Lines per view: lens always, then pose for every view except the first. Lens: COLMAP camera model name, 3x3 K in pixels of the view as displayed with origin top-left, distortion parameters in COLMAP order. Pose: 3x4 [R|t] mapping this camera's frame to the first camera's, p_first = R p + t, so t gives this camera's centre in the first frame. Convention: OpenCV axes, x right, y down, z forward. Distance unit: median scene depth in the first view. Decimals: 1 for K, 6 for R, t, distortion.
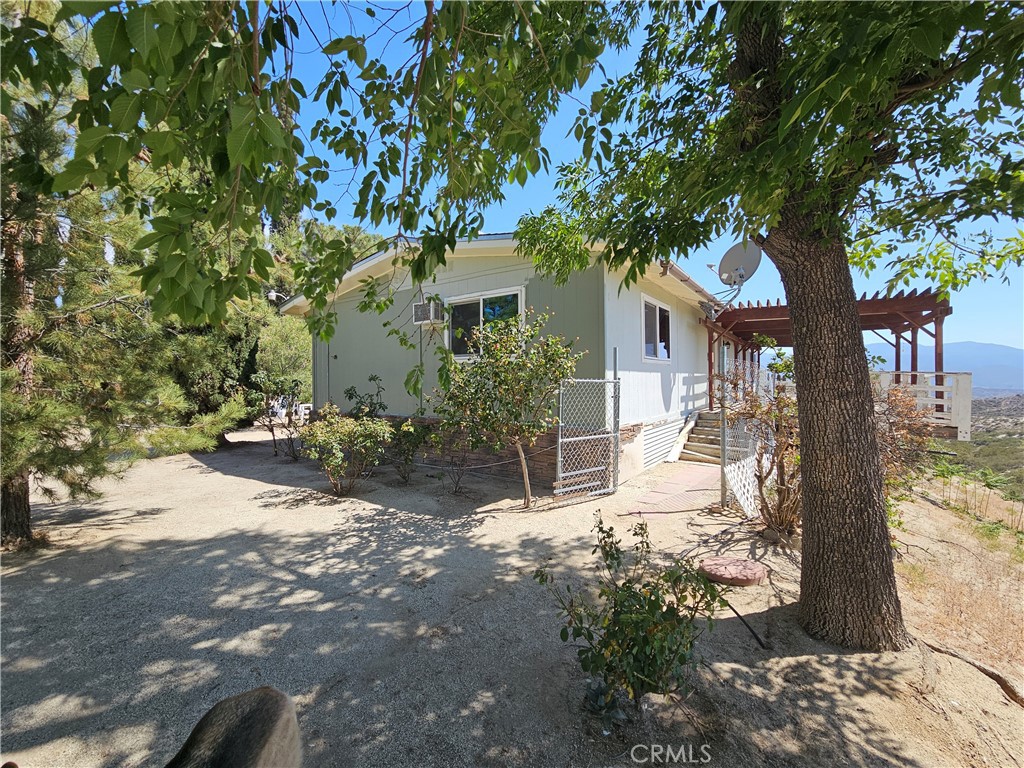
lens RADIAL K [[412.4, 0, 511.8], [0, 412.4, 379.7], [0, 0, 1]] dist [0.001073, -0.000780]
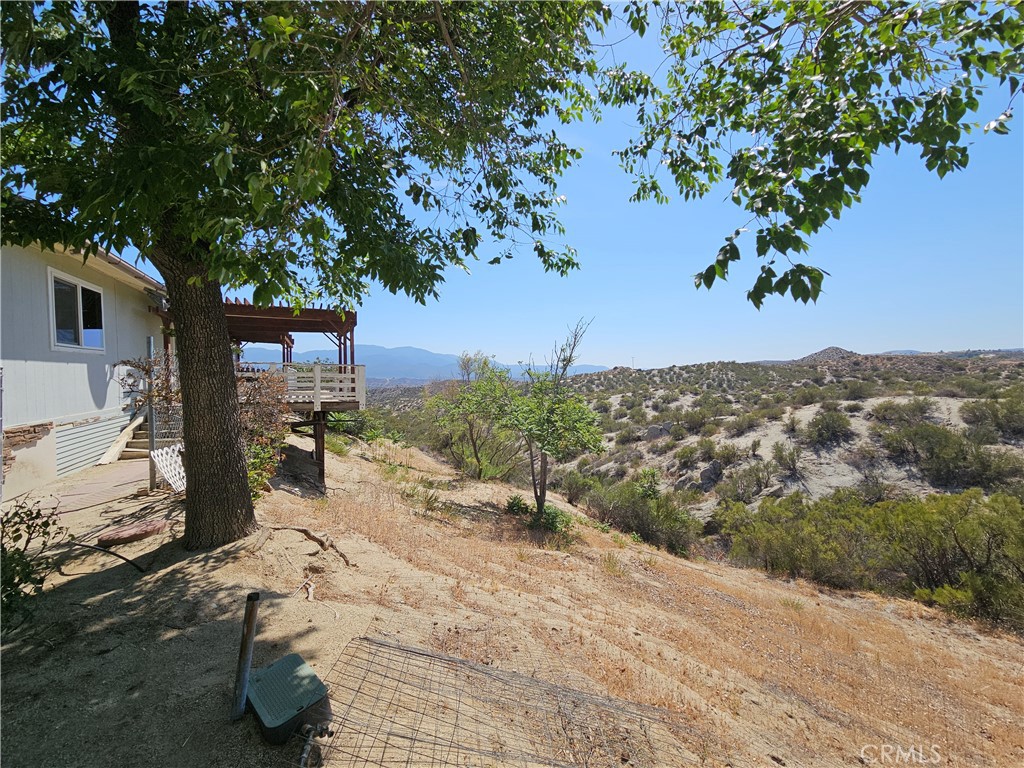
lens RADIAL K [[422.8, 0, 517.1], [0, 422.8, 377.4], [0, 0, 1]] dist [0.000339, -0.000067]
pose [[0.470948, -0.019691, 0.881941, 0.007294], [0.016762, 0.999770, 0.013370, 0.030657], [-0.882002, 0.008486, 0.471170, -0.407024]]
